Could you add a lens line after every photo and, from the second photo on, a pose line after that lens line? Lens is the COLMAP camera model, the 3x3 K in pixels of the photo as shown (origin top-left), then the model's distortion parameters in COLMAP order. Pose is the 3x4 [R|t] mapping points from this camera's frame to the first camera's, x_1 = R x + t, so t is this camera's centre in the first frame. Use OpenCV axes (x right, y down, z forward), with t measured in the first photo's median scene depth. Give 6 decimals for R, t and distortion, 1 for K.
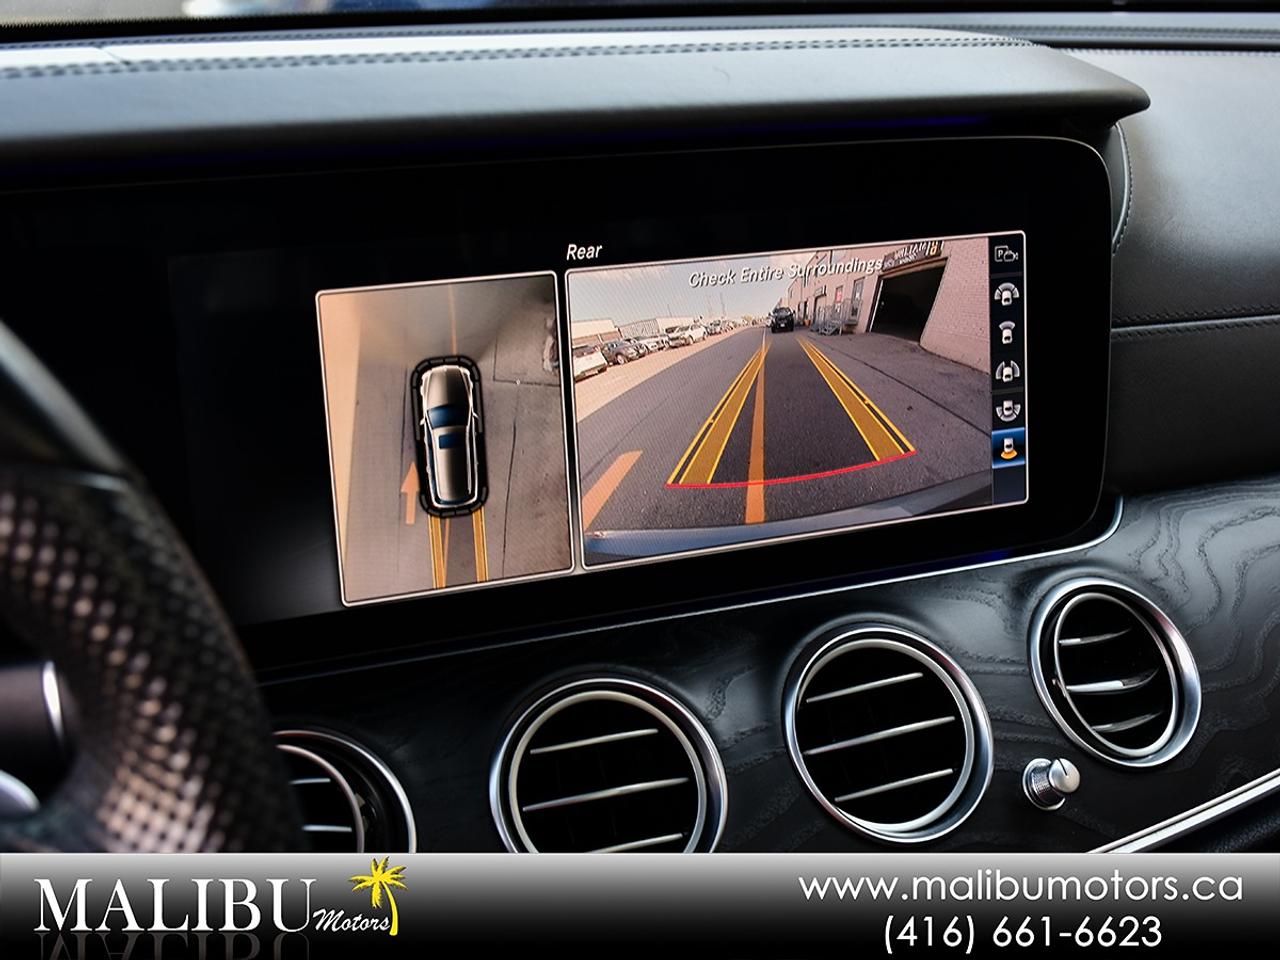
lens RADIAL K [[1794.6, 0, 640.0], [0, 1794.6, 480.0], [0, 0, 1]] dist [-0.010476, -0.018270]
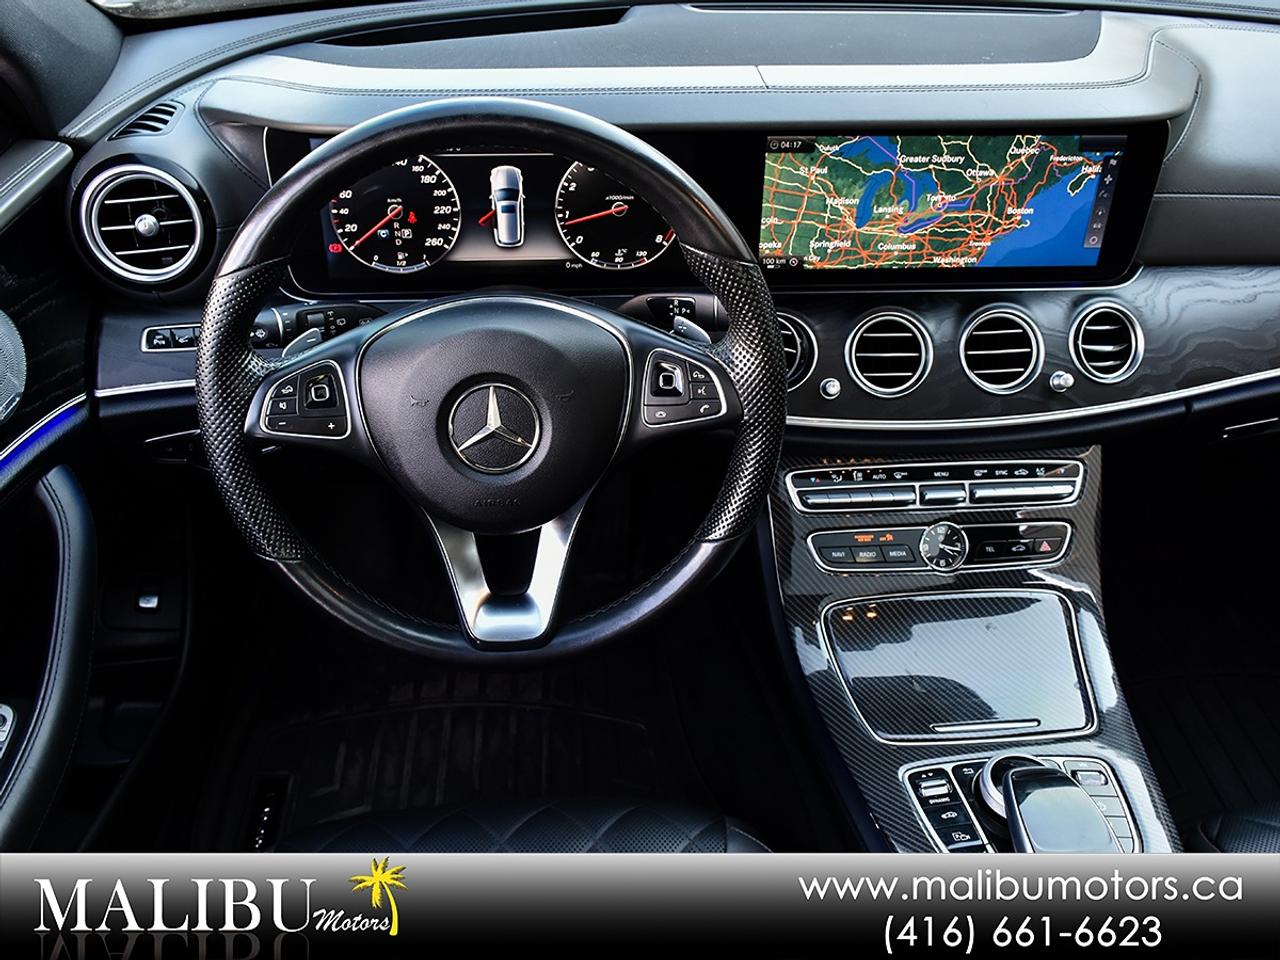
lens RADIAL K [[1073.1, 0, 640.0], [0, 1073.1, 480.0], [0, 0, 1]] dist [-0.033947, 0.011975]
pose [[0.945675, 0.229602, -0.230180, 0.040167], [-0.126973, 0.912596, 0.388647, -0.215327], [0.299295, -0.338307, 0.892172, -0.580669]]
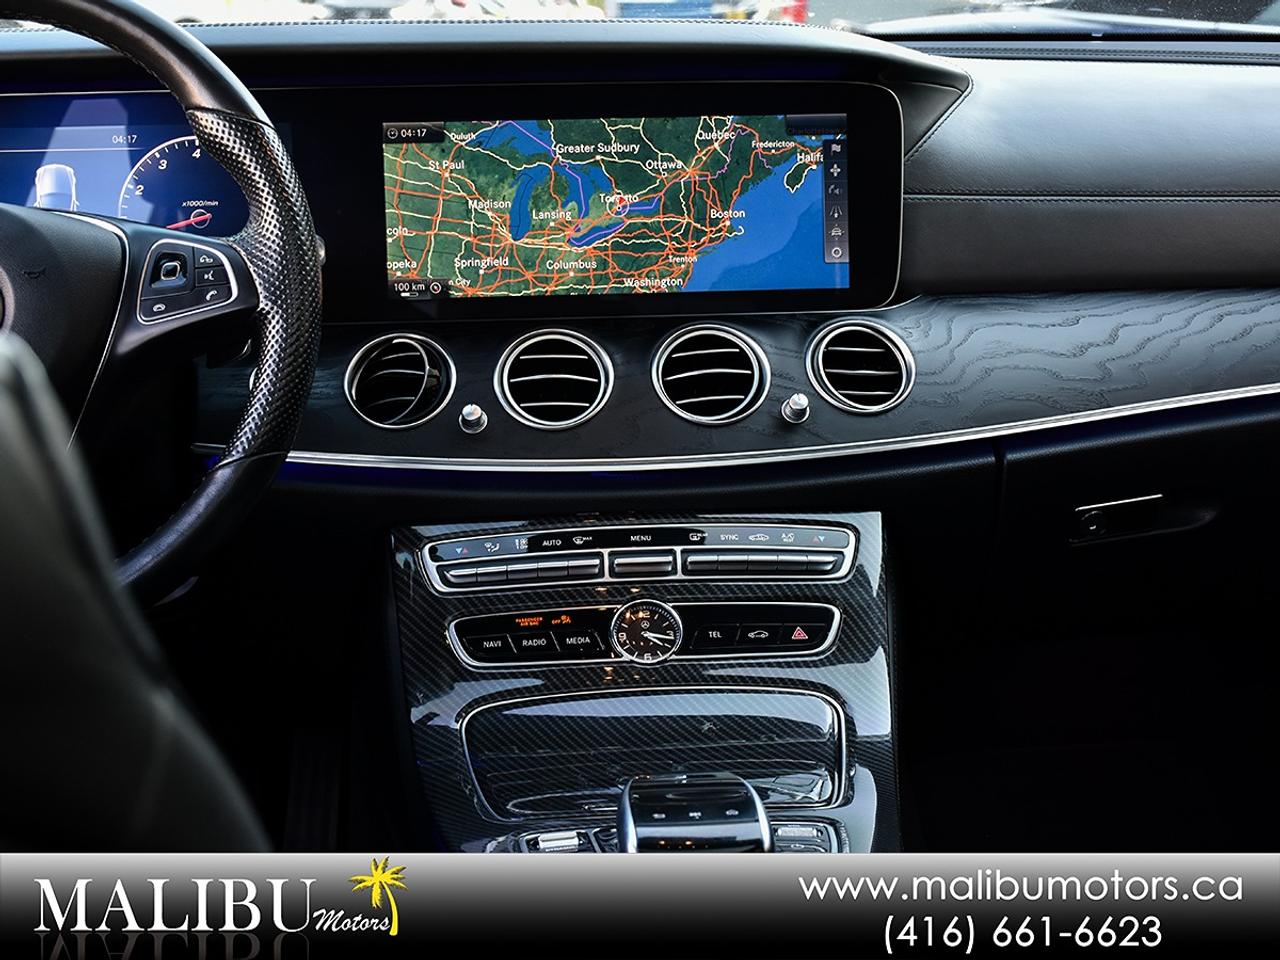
lens RADIAL K [[2066.2, 0, 640.0], [0, 2066.2, 480.0], [0, 0, 1]] dist [-0.001792, -0.112803]
pose [[0.943254, 0.065244, -0.325601, 0.762930], [-0.093742, 0.992946, -0.072600, 0.404650], [0.318567, 0.099002, 0.942716, -1.056875]]
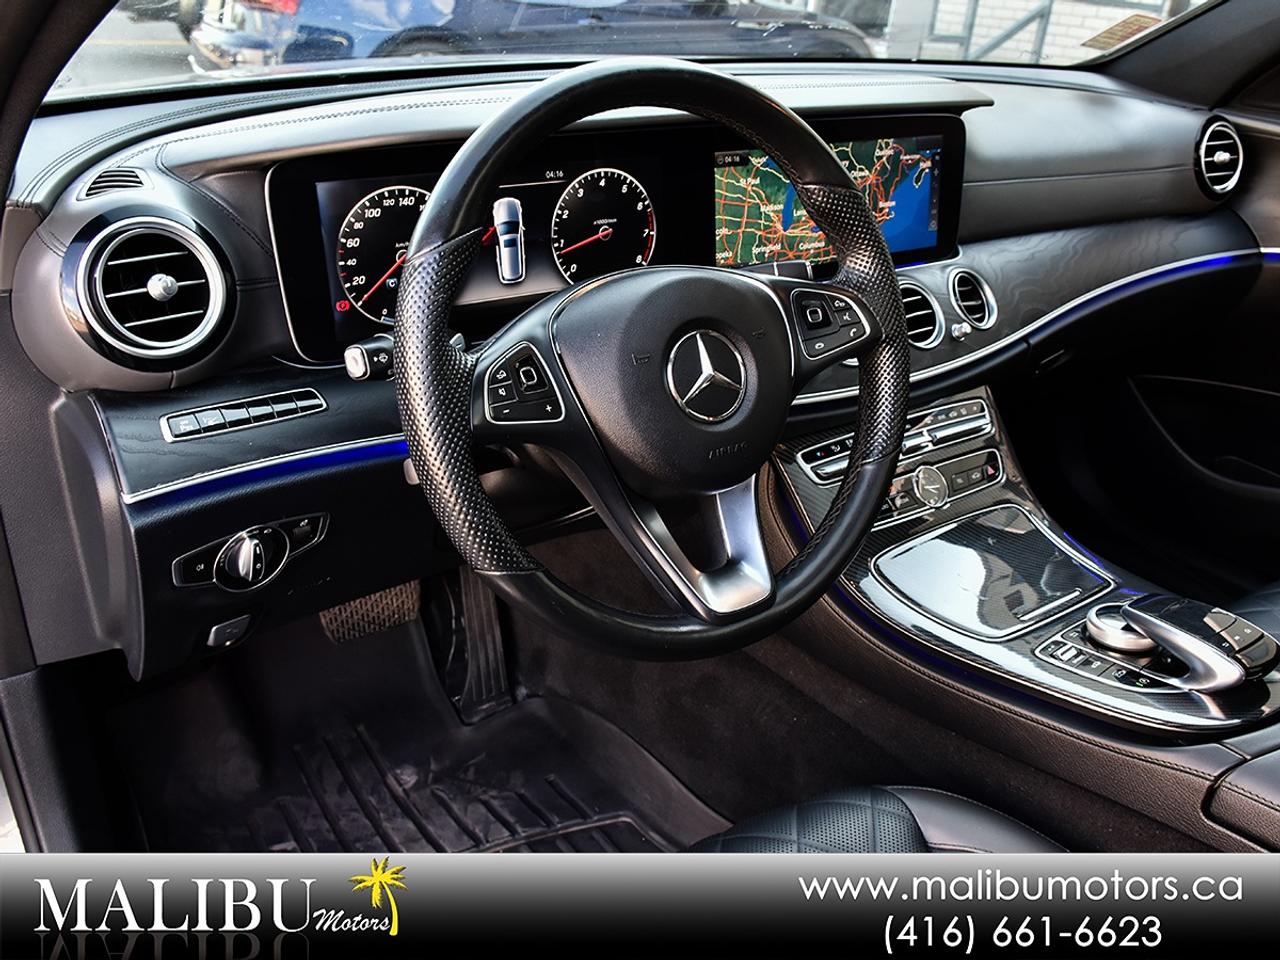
lens RADIAL K [[1073.1, 0, 640.0], [0, 1073.1, 480.0], [0, 0, 1]] dist [-0.033947, 0.011975]
pose [[0.978154, -0.046437, 0.202631, -0.672365], [0.015010, 0.987964, 0.153957, 0.126459], [-0.207341, -0.147552, 0.967077, -0.675587]]
